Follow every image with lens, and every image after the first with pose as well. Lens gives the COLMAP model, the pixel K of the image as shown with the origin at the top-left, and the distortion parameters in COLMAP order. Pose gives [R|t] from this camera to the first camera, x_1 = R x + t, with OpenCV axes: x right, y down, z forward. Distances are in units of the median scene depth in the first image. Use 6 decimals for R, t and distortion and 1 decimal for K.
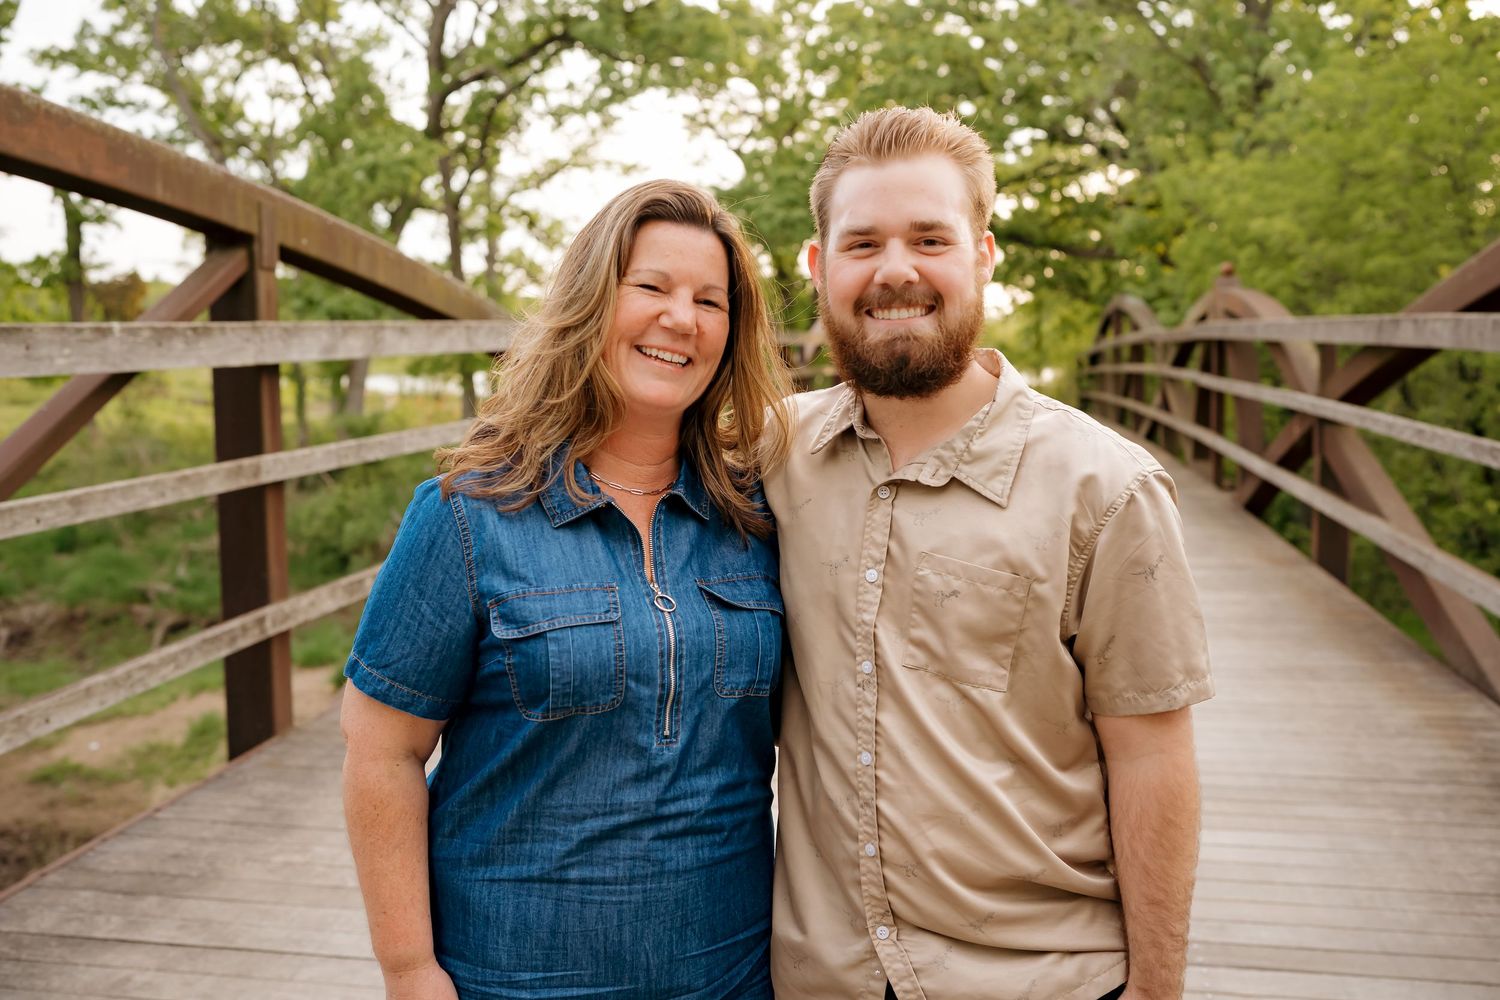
lens RADIAL K [[1472.1, 0, 746.9], [0, 1472.1, 480.7], [0, 0, 1]] dist [0.003073, 0.020285]
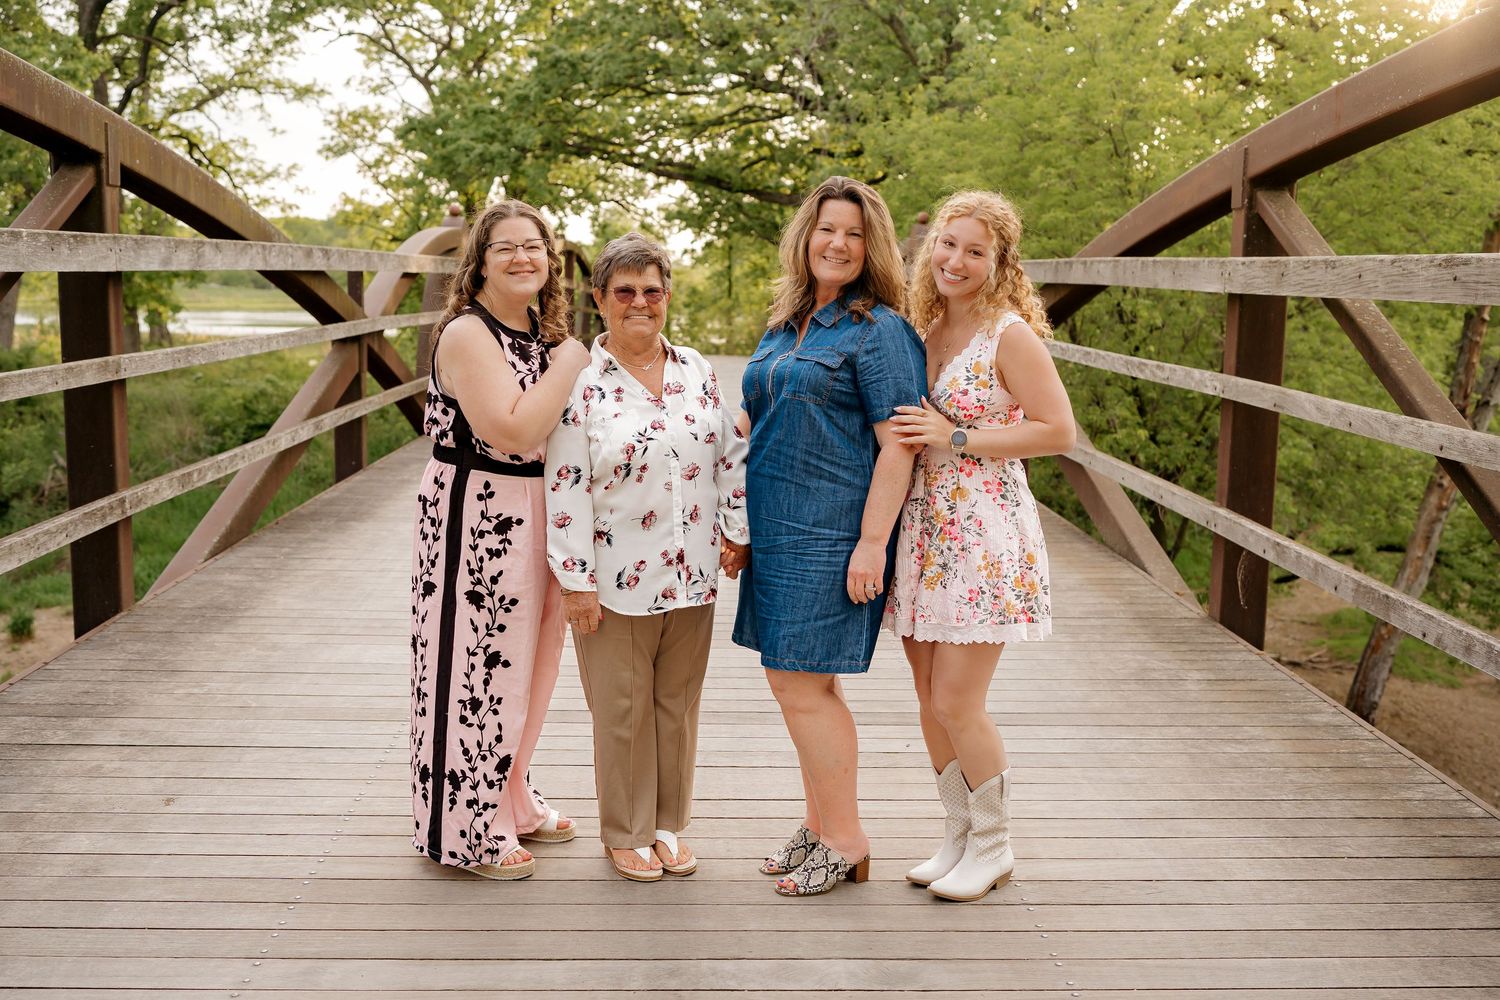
lens RADIAL K [[1541.9, 0, 750.0], [0, 1541.9, 500.0], [0, 0, 1]] dist [-0.010533, -0.005366]
pose [[0.976839, -0.006670, 0.213873, -0.045633], [-0.002556, 0.999079, 0.042830, 0.016974], [-0.213962, -0.042385, 0.975922, -0.097098]]
